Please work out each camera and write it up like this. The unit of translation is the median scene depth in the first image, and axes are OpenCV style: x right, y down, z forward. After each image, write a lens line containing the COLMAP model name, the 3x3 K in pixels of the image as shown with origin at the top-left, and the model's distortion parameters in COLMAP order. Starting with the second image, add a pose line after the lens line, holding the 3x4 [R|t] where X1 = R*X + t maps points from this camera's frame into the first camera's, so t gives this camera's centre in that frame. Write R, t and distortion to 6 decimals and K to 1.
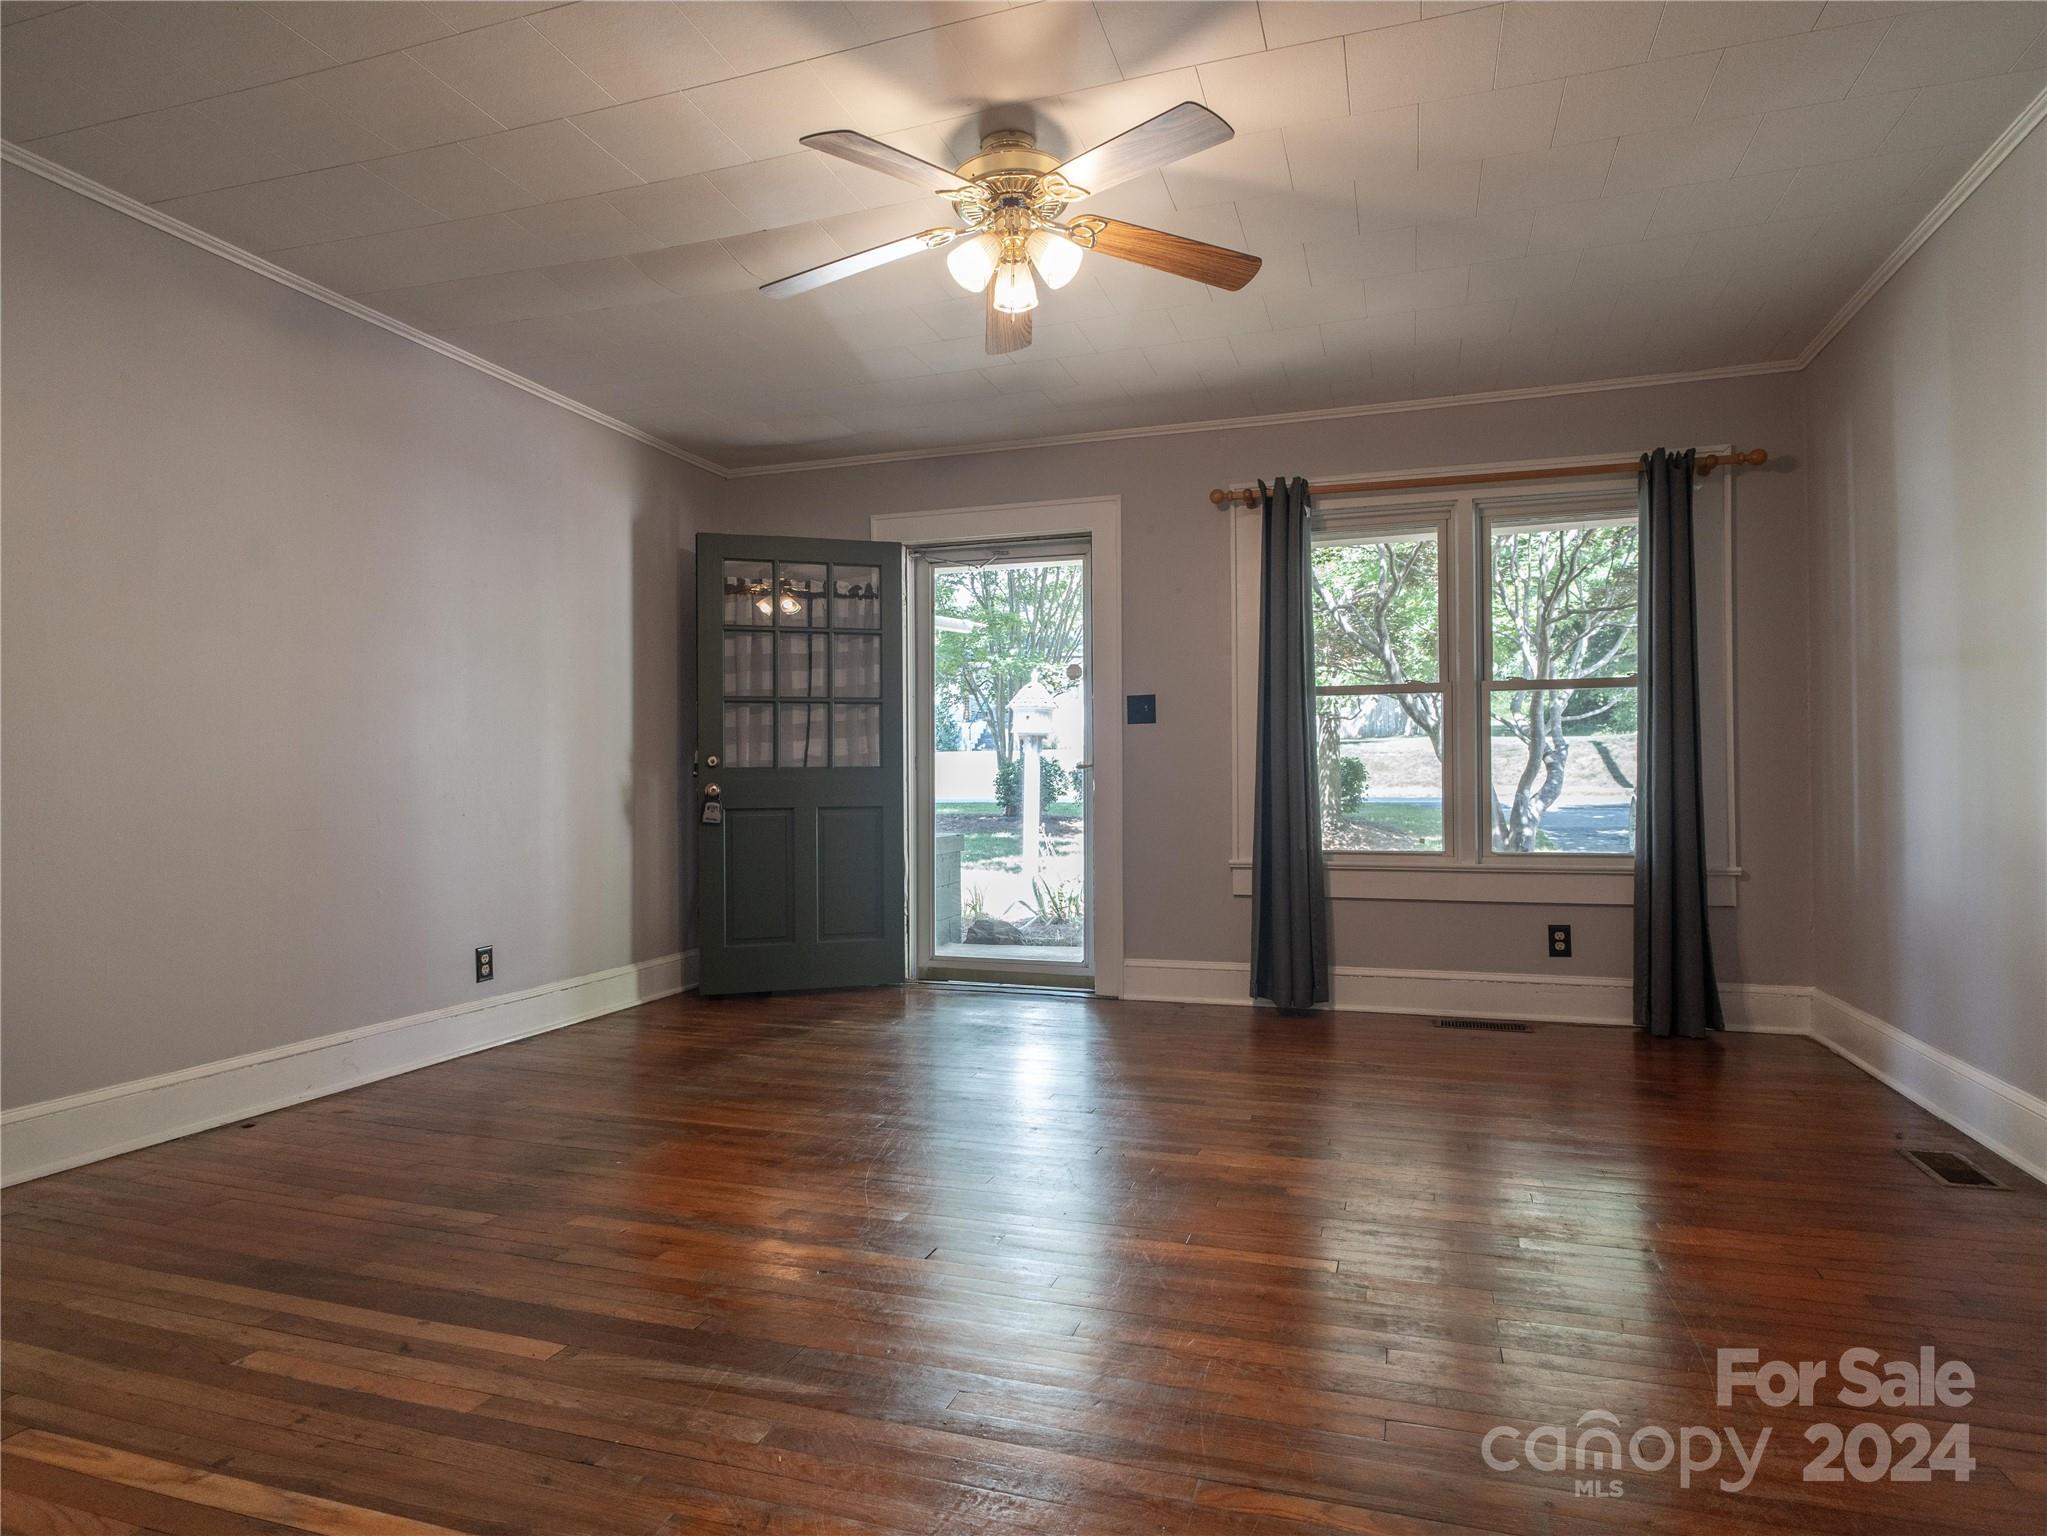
lens RADIAL K [[1169.0, 0, 1021.5], [0, 1169.0, 777.3], [0, 0, 1]] dist [-0.016934, 0.004485]
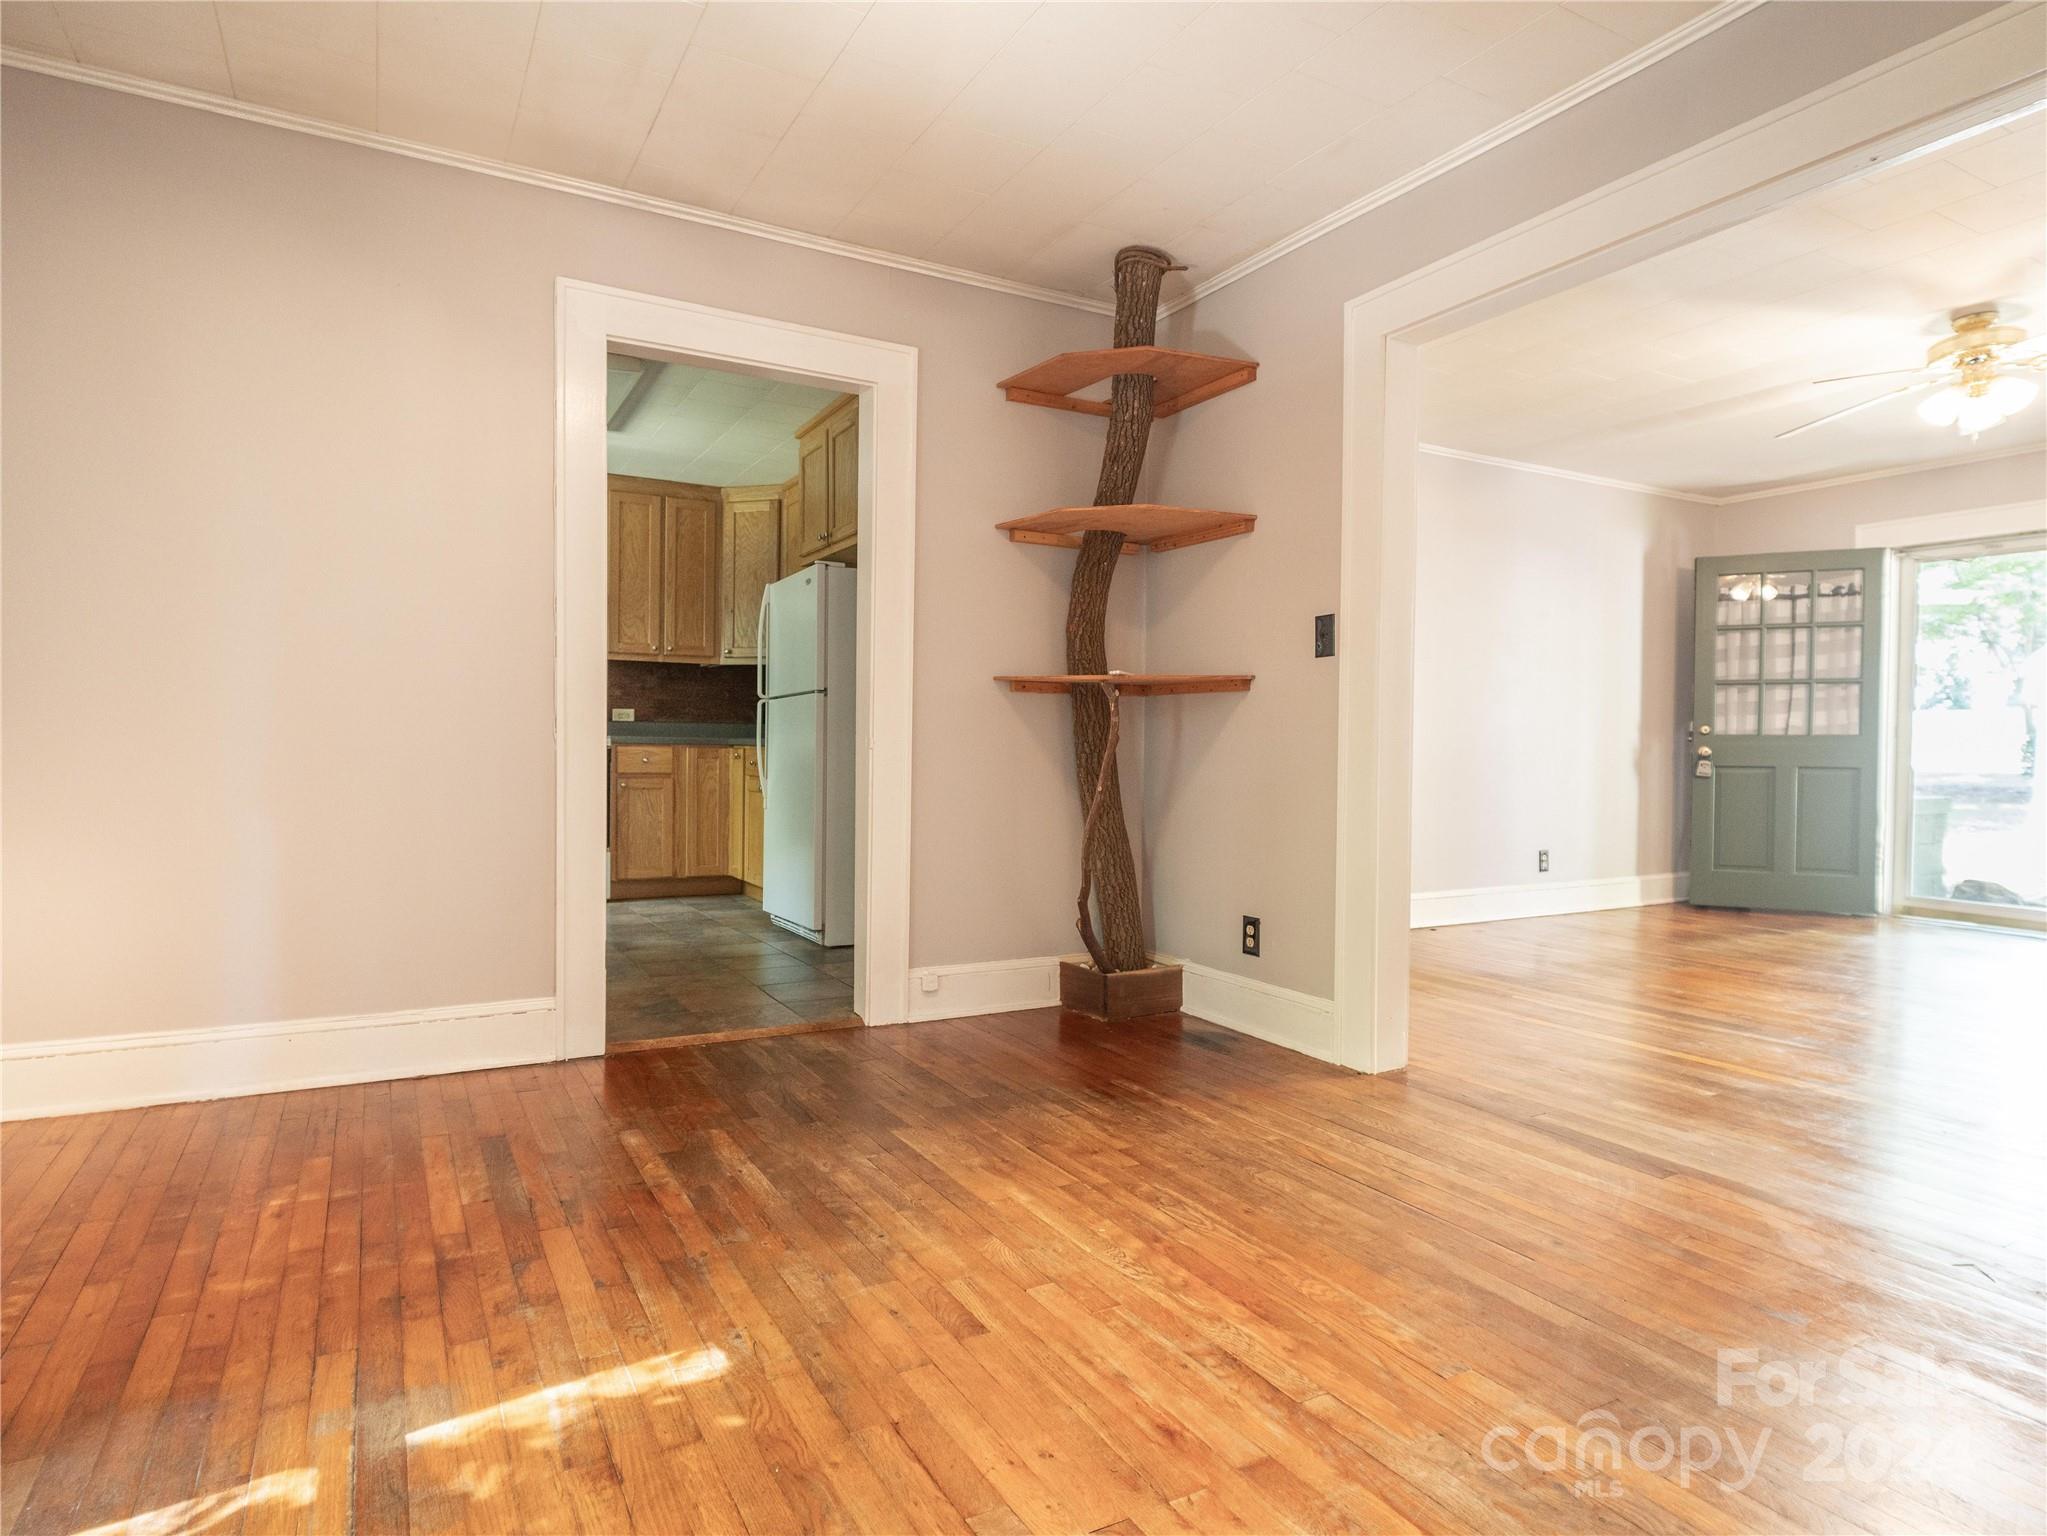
lens RADIAL K [[1169.0, 0, 1013.7], [0, 1169.0, 761.3], [0, 0, 1]] dist [-0.016934, 0.004485]
pose [[0.731949, 0.026907, -0.680827, 0.058128], [-0.010471, 0.999546, 0.028245, -0.006768], [0.681278, -0.013545, 0.731899, -0.482129]]
